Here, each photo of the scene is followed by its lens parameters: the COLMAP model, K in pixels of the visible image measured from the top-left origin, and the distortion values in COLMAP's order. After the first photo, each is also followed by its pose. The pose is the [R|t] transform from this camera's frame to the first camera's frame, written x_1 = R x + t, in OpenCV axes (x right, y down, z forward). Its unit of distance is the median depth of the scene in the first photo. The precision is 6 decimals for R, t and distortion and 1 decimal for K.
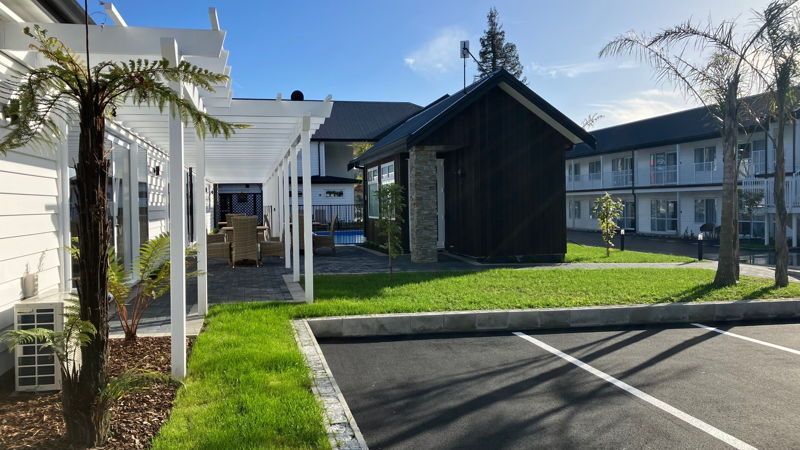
lens RADIAL K [[645.2, 0, 400.0], [0, 645.2, 225.0], [0, 0, 1]] dist [0.051862, 0.000779]
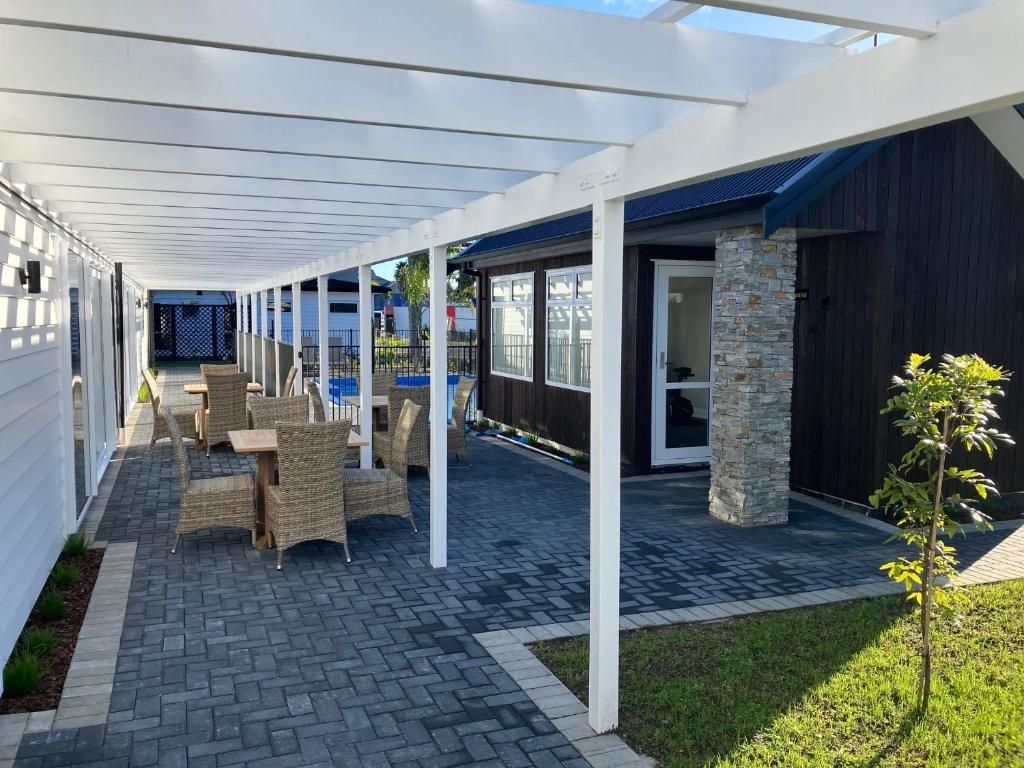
lens RADIAL K [[818.2, 0, 512.0], [0, 818.2, 384.0], [0, 0, 1]] dist [0.000263, -0.001327]
pose [[0.987795, 0.008293, 0.155541, -0.141807], [-0.015979, 0.998708, 0.048232, -0.036994], [-0.154940, -0.050128, 0.986651, 0.392047]]
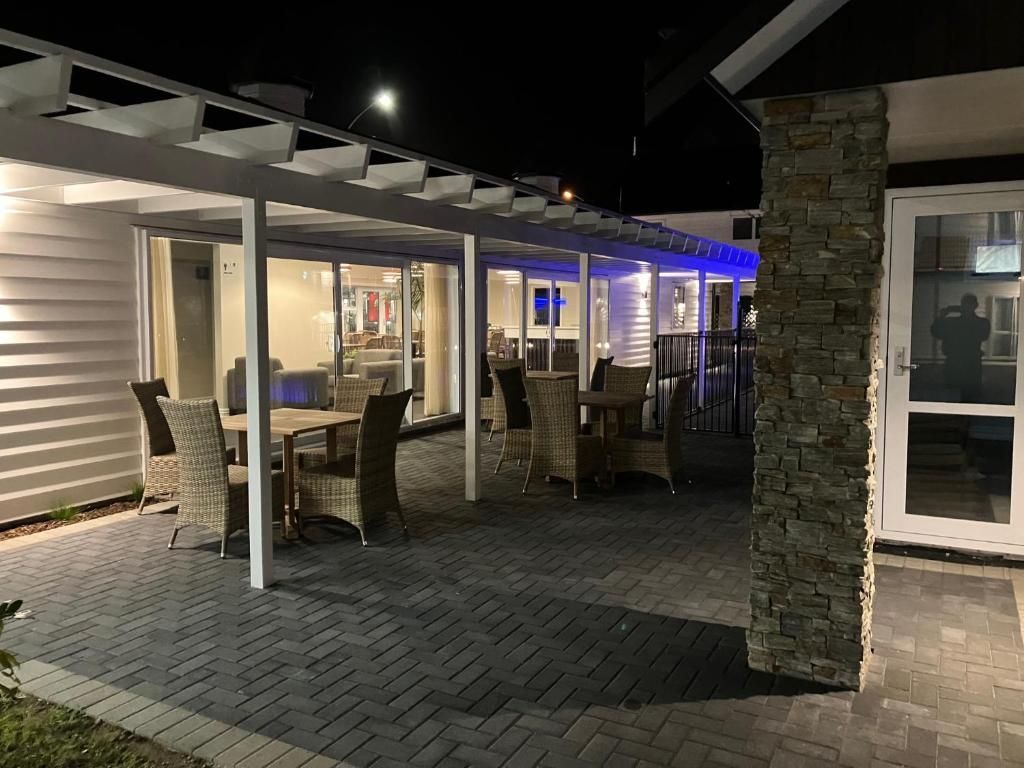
lens RADIAL K [[818.2, 0, 512.0], [0, 818.2, 384.0], [0, 0, 1]] dist [0.000263, -0.001327]
pose [[0.760549, 0.066061, -0.645911, 0.098399], [-0.027201, 0.997179, 0.069959, -0.037535], [0.648710, -0.035637, 0.760201, 0.548912]]
